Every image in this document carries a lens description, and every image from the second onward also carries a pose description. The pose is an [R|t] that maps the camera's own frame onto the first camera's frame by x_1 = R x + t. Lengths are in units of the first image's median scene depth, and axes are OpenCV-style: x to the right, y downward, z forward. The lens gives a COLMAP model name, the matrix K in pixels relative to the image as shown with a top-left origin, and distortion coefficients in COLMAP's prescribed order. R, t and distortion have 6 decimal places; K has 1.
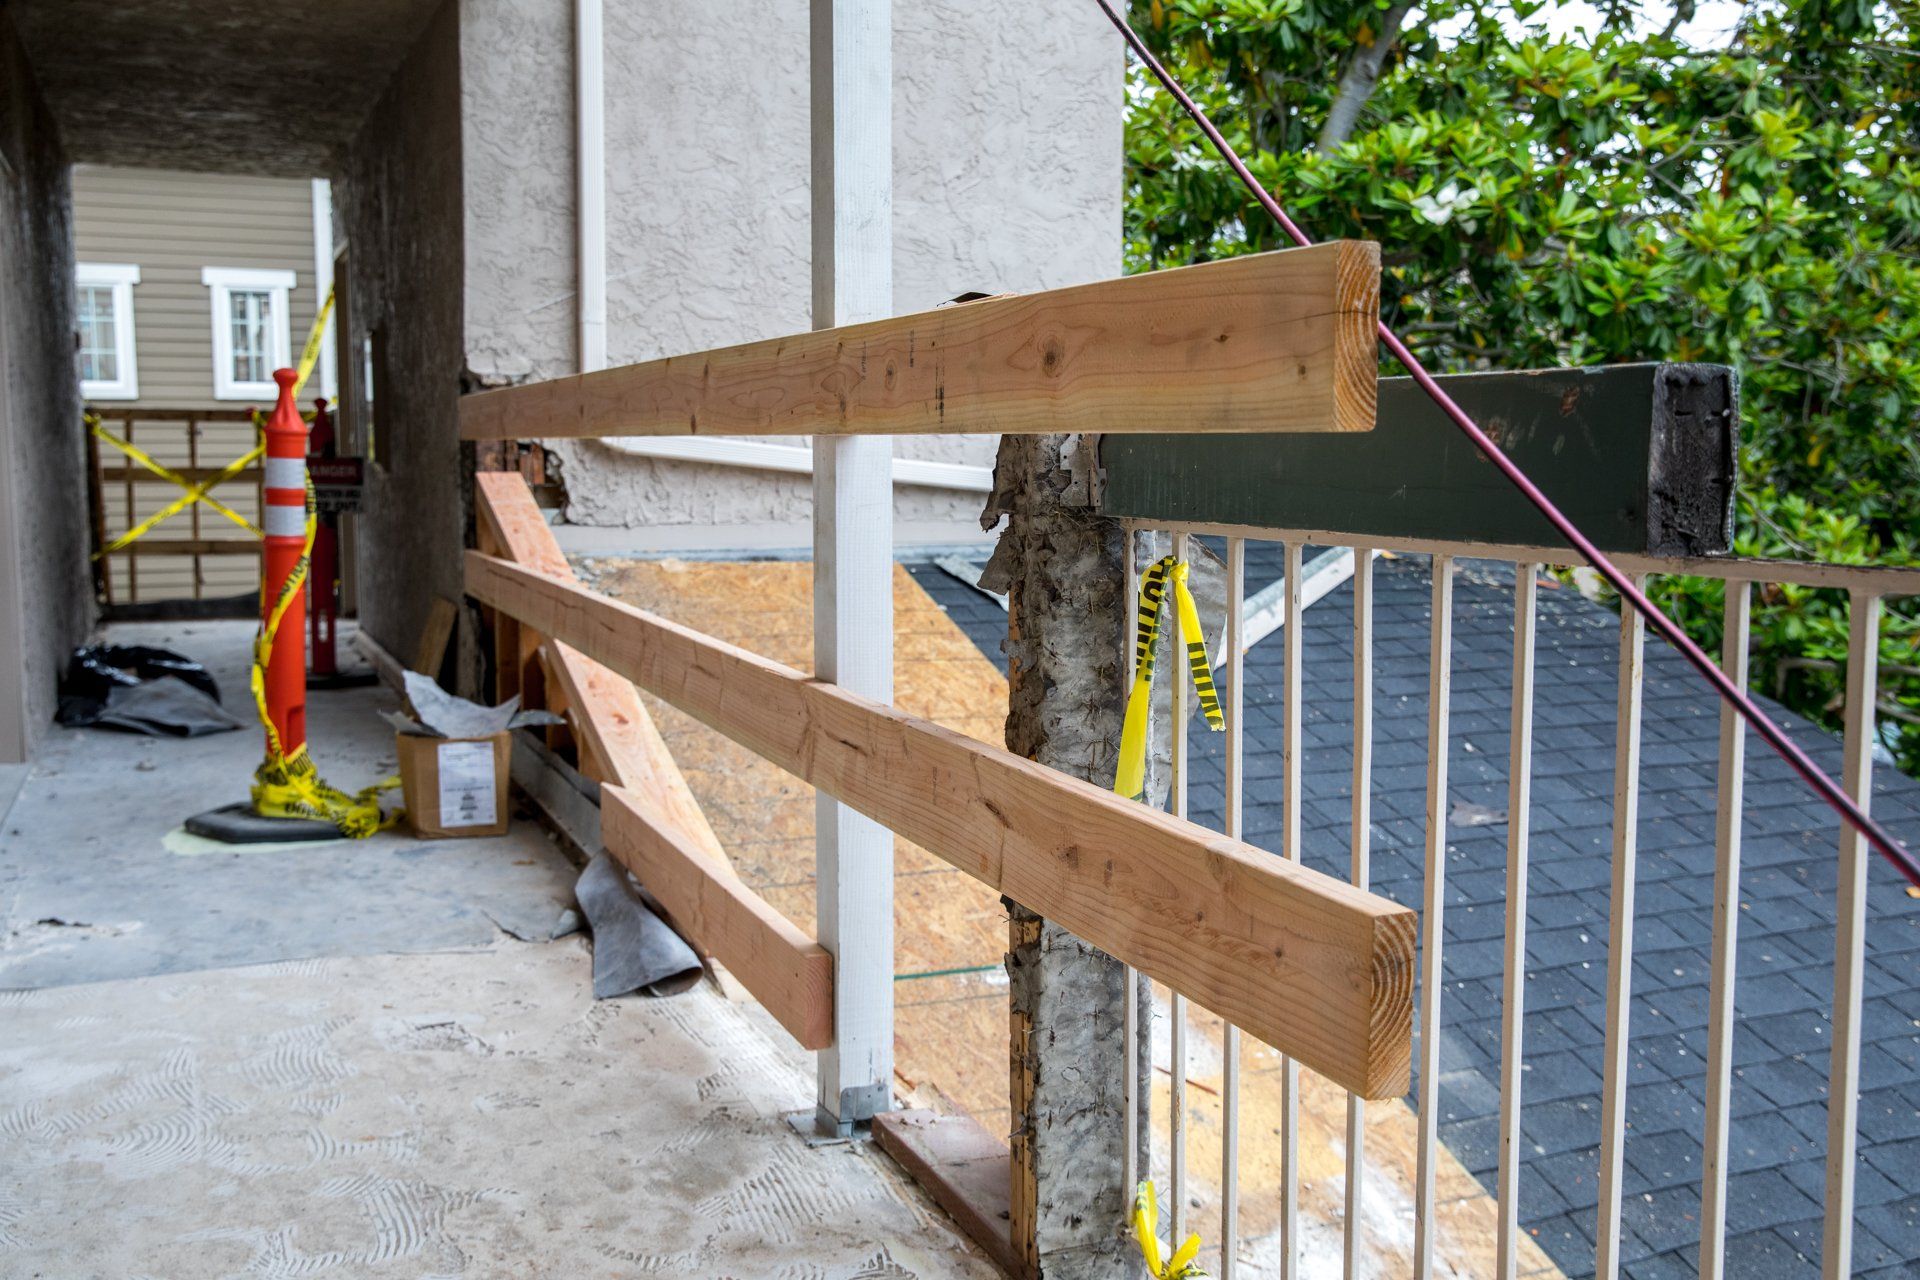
lens RADIAL K [[1750.6, 0, 960.0], [0, 1750.6, 640.0], [0, 0, 1]] dist [-0.043438, 0.013087]
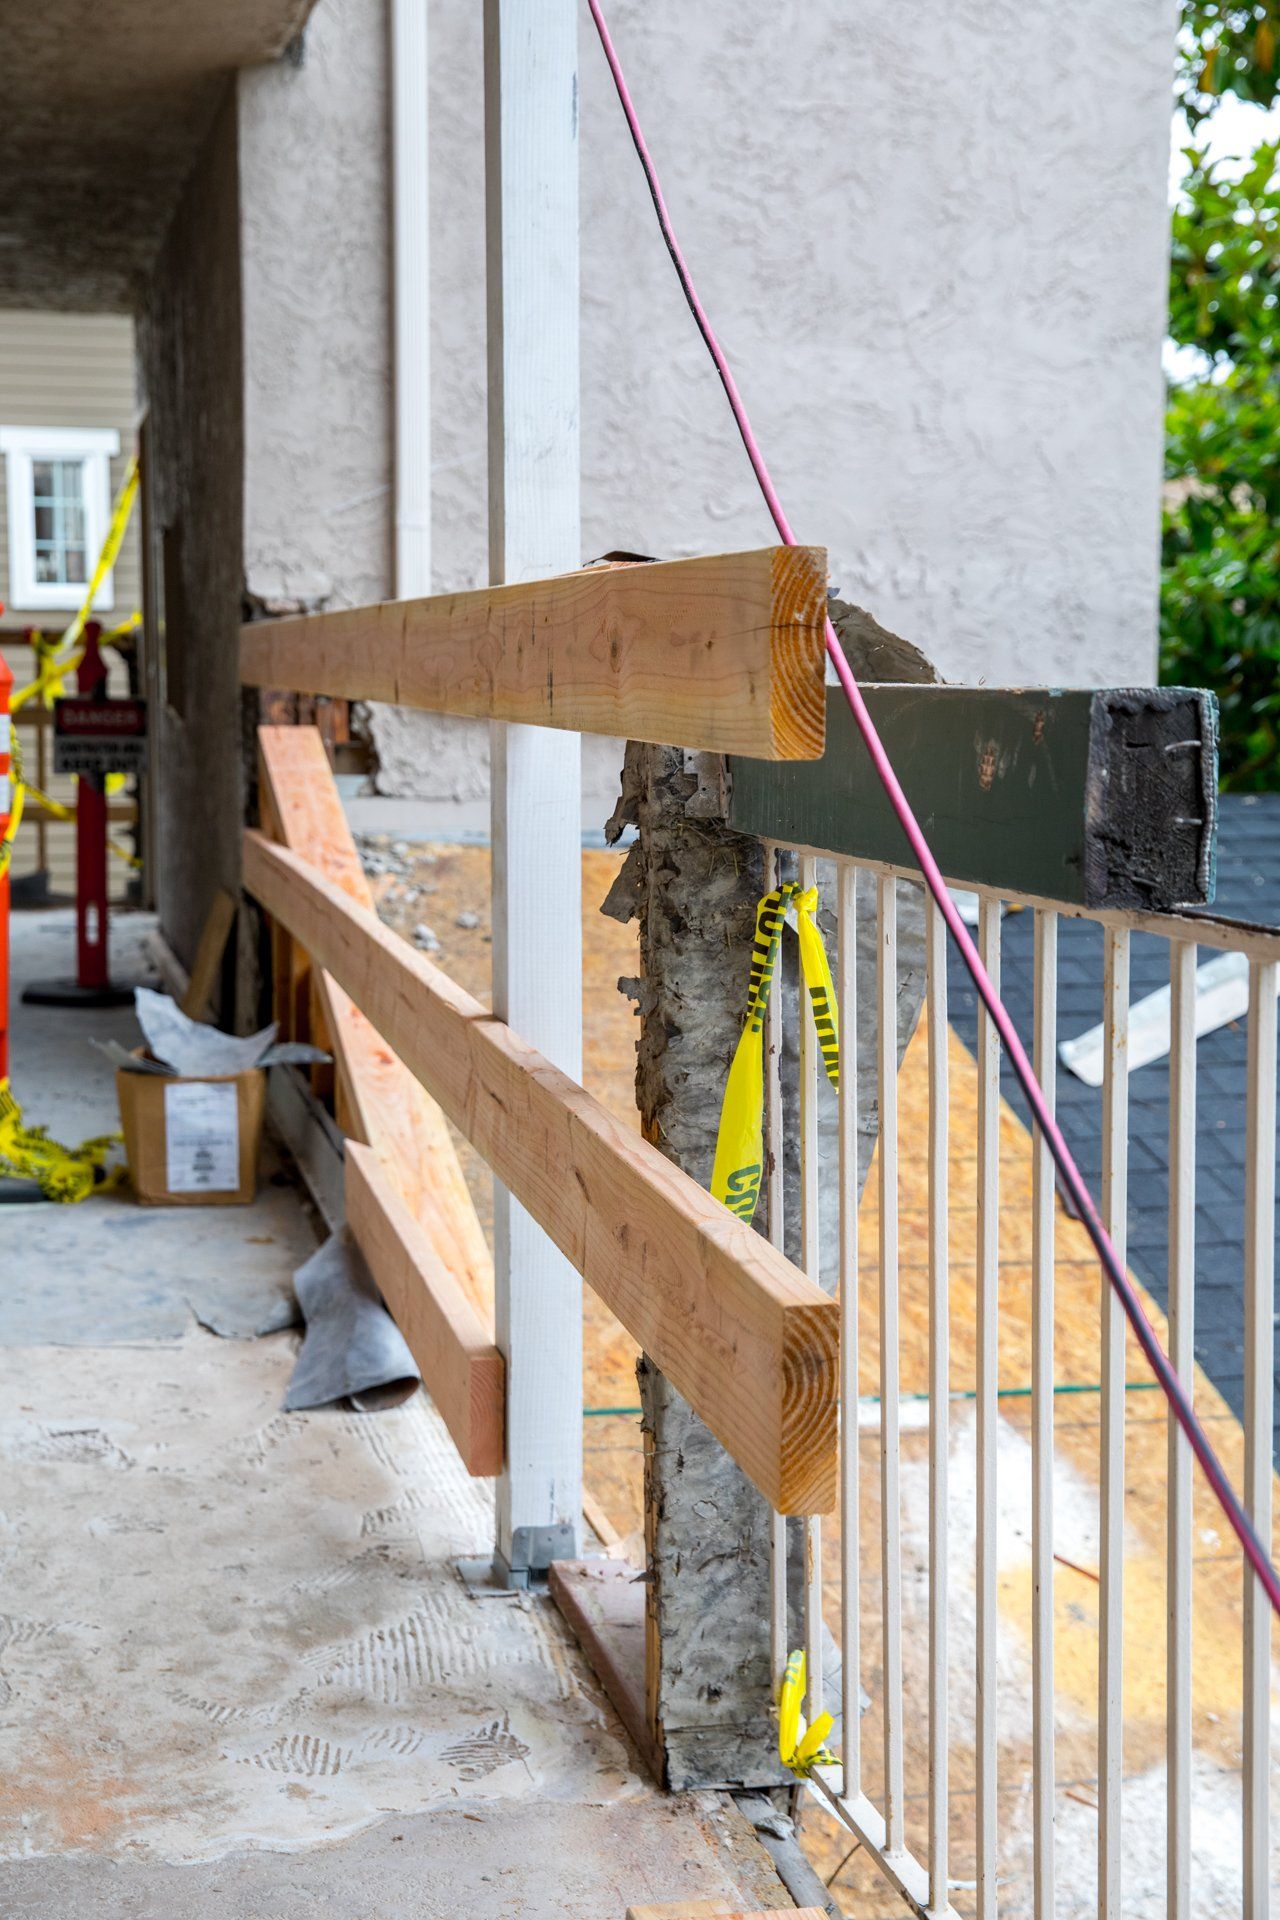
lens RADIAL K [[2554.1, 0, 640.0], [0, 2554.1, 960.0], [0, 0, 1]] dist [0.051022, 0.012205]
pose [[0.983999, 0.018866, -0.177170, 0.185566], [-0.017892, 0.999815, 0.007092, -0.012725], [0.177271, -0.003809, 0.984155, -0.142006]]
